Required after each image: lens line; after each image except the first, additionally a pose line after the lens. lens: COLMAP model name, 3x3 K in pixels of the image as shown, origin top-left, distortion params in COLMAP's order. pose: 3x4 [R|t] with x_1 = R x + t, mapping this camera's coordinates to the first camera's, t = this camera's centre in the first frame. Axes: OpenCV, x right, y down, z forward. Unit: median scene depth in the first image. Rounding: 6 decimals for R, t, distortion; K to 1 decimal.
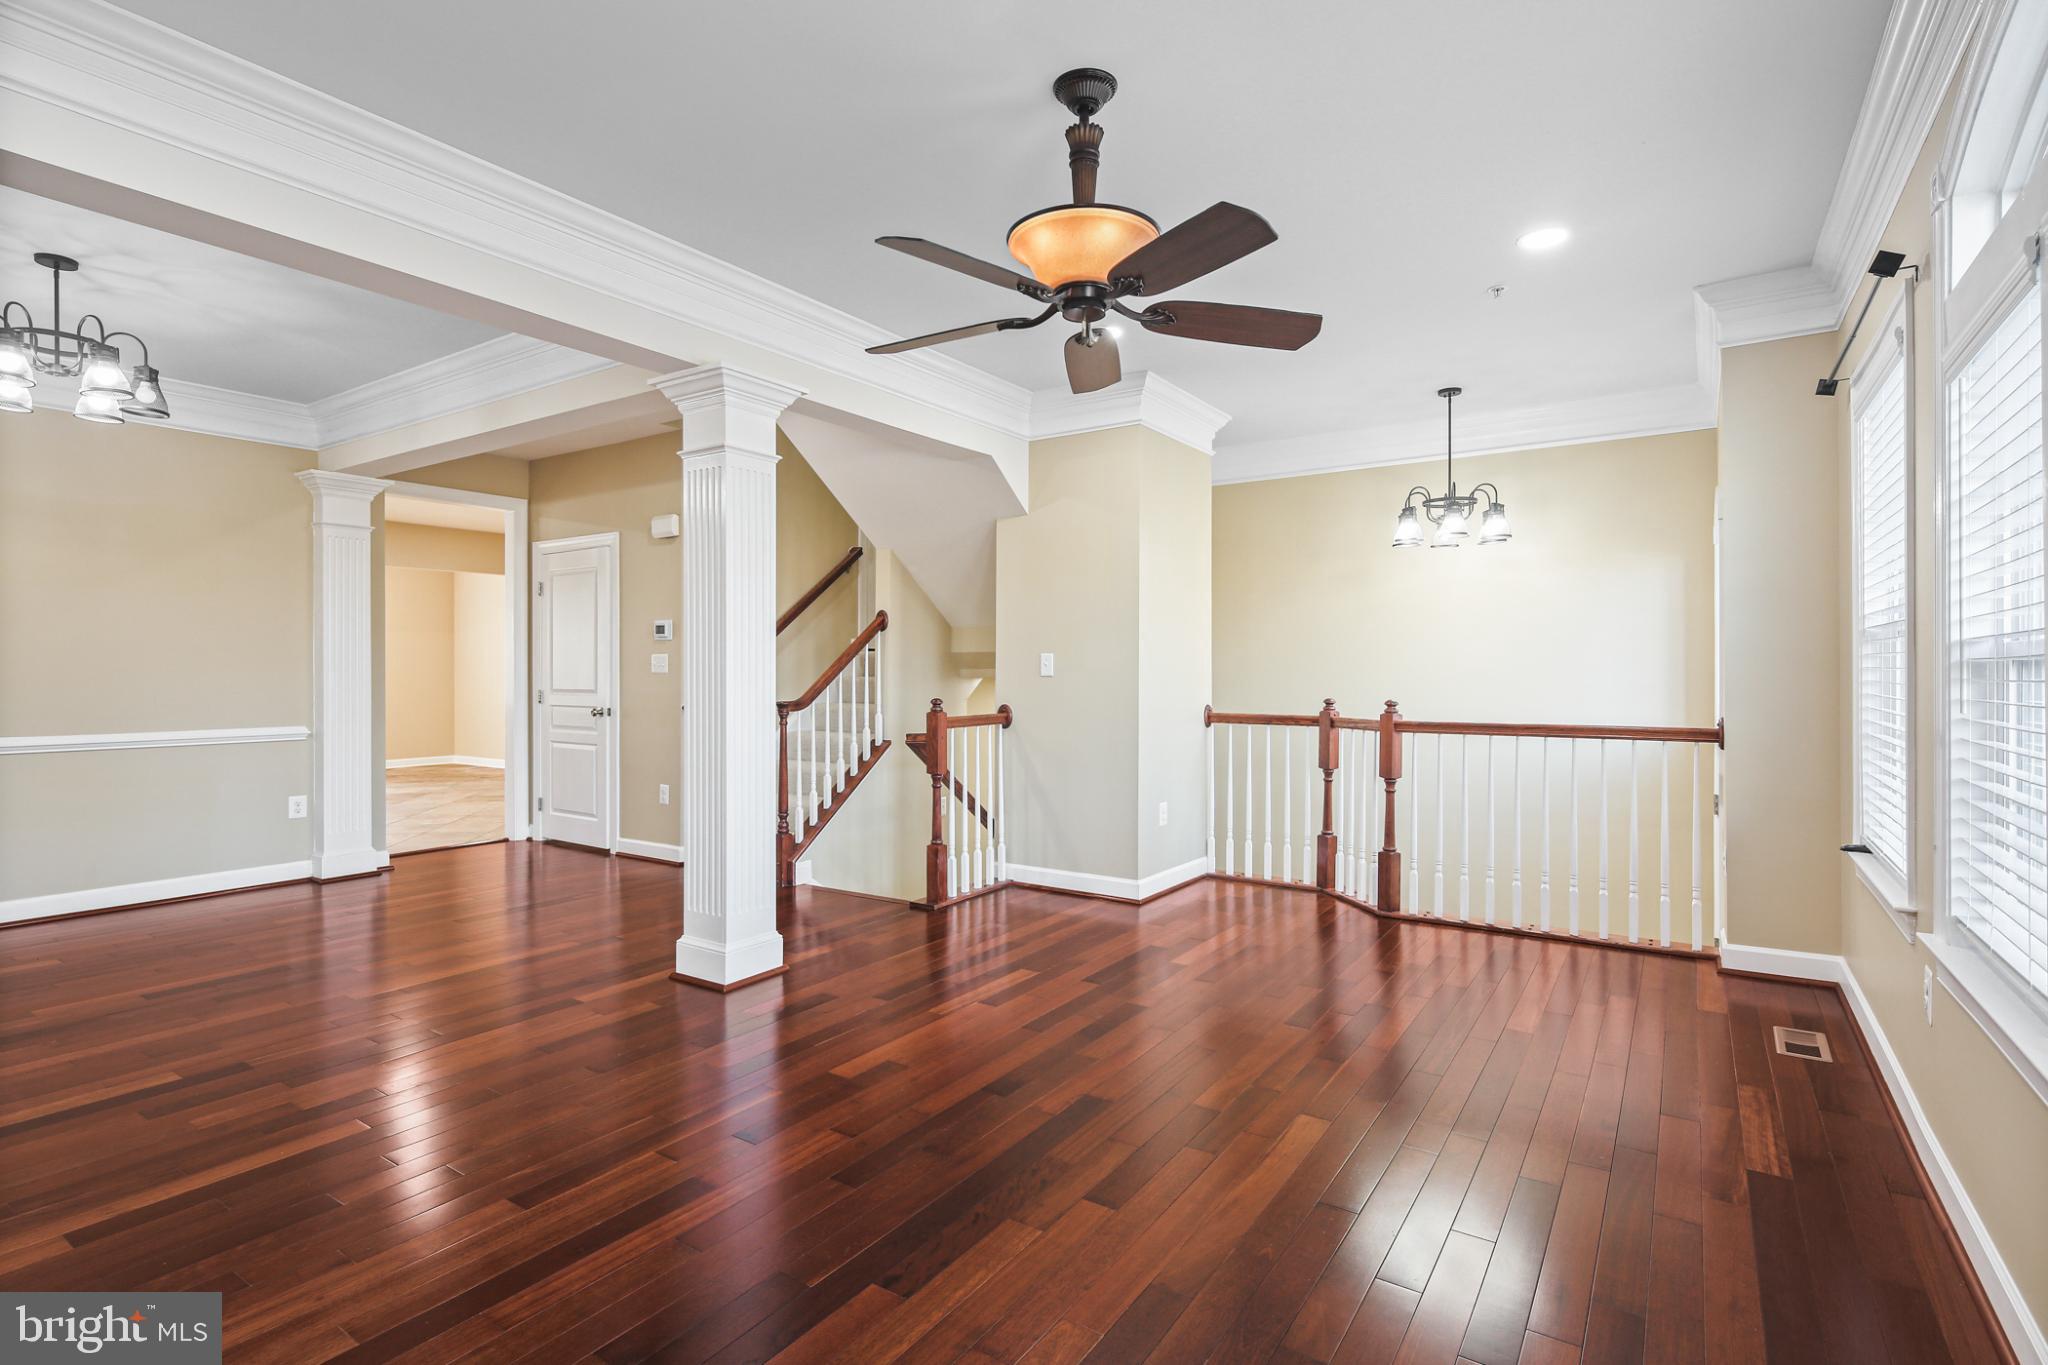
lens RADIAL K [[997.9, 0, 1022.0], [0, 997.9, 679.9], [0, 0, 1]] dist [0.008636, -0.005008]
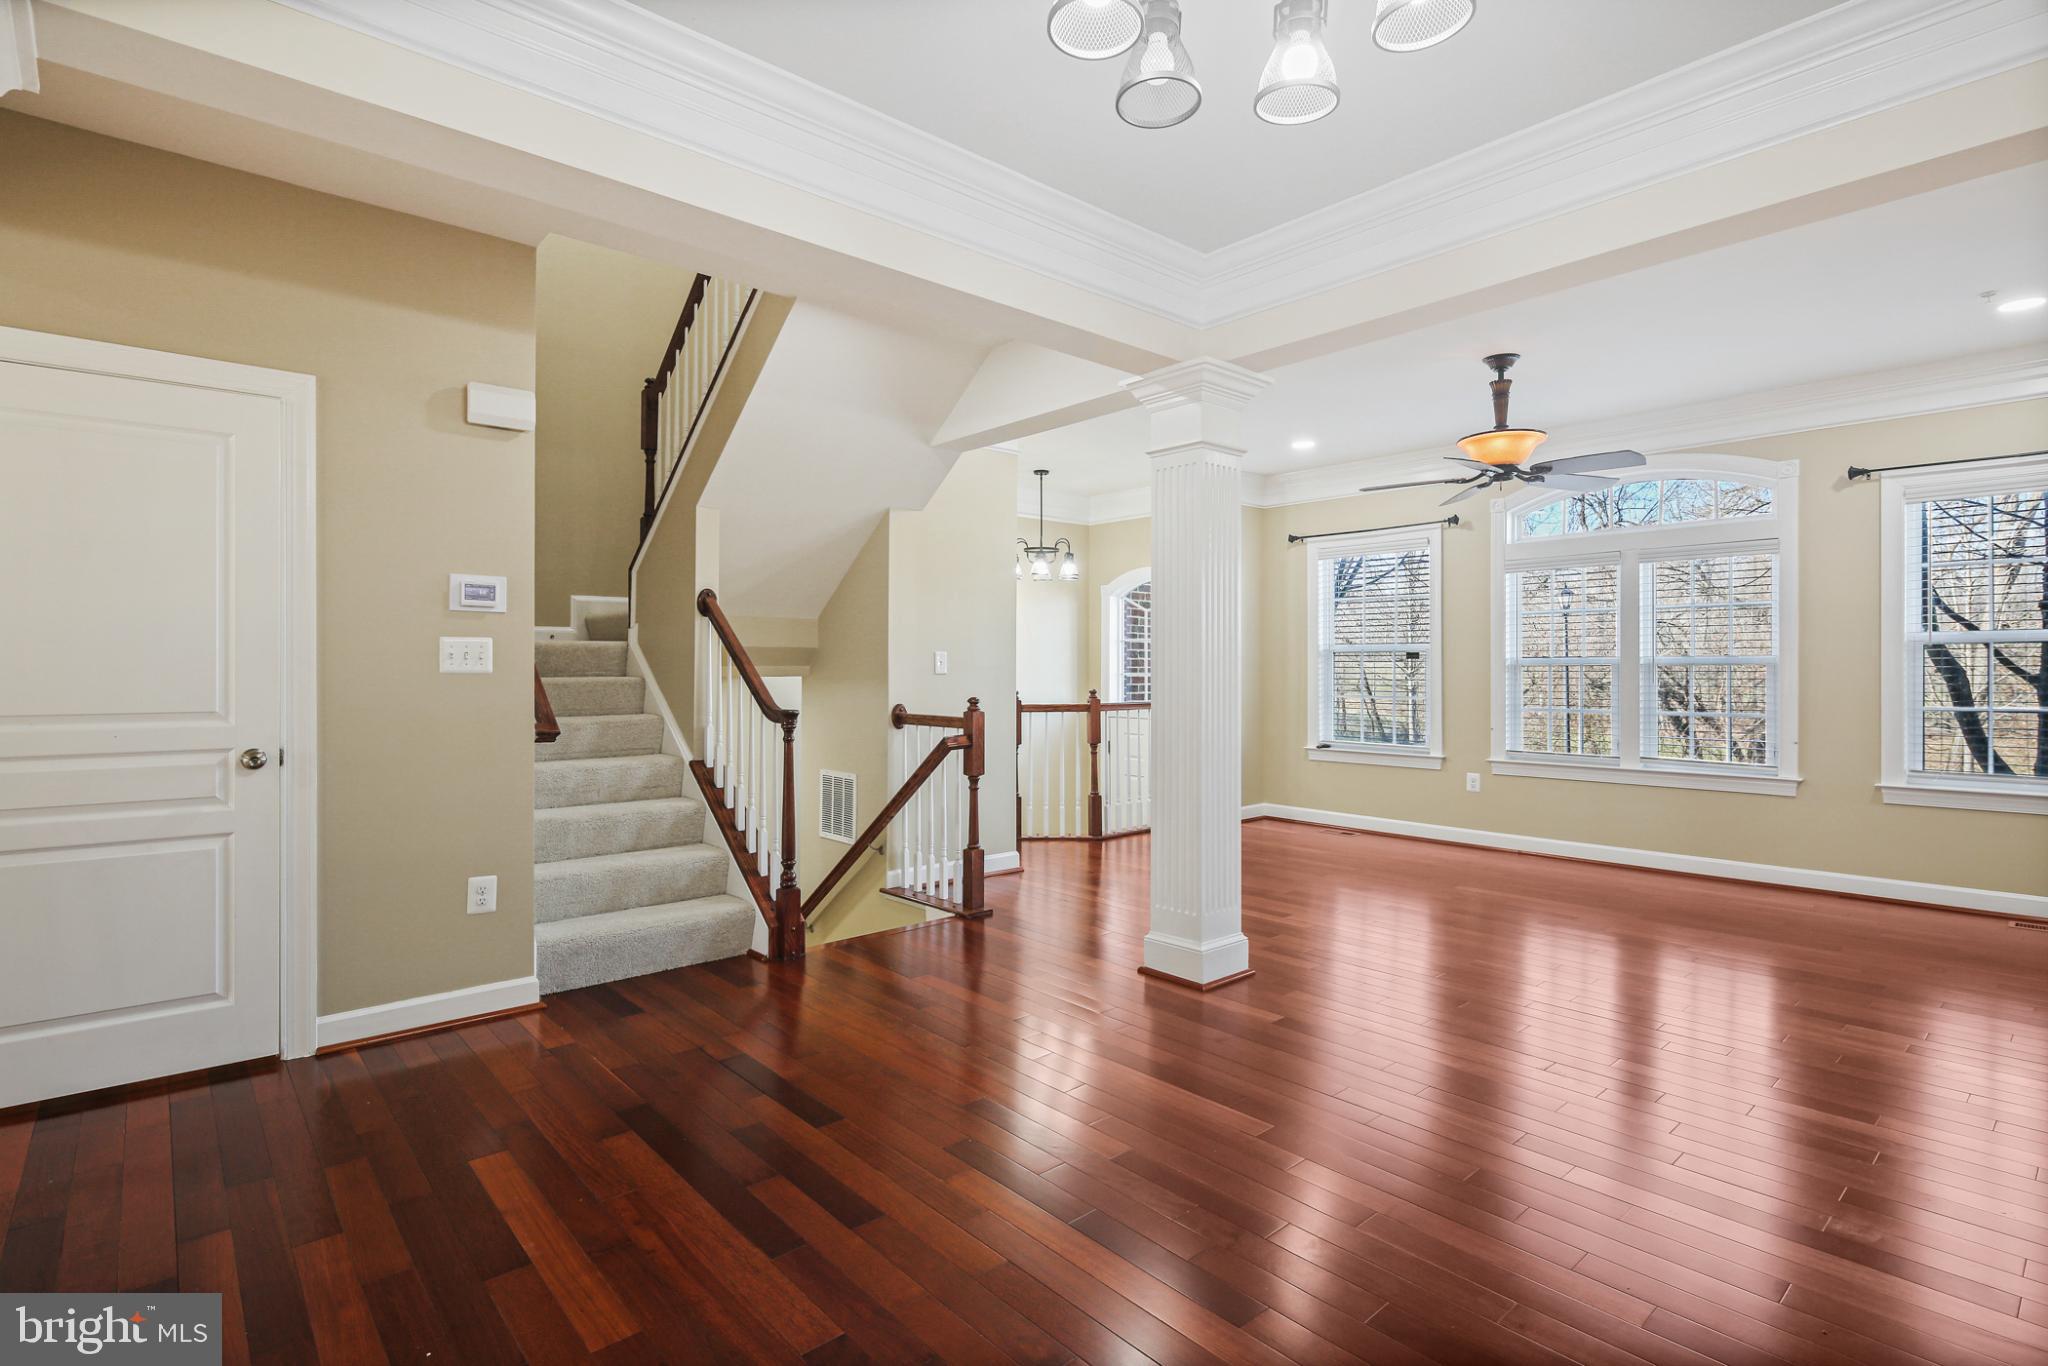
lens RADIAL K [[997.9, 0, 1026.1], [0, 997.9, 669.0], [0, 0, 1]] dist [0.008636, -0.005008]
pose [[0.245204, 0.000056, 0.969472, -0.951231], [0.008702, 0.999960, -0.002259, -0.005600], [-0.969432, 0.008991, 0.245194, 0.673326]]
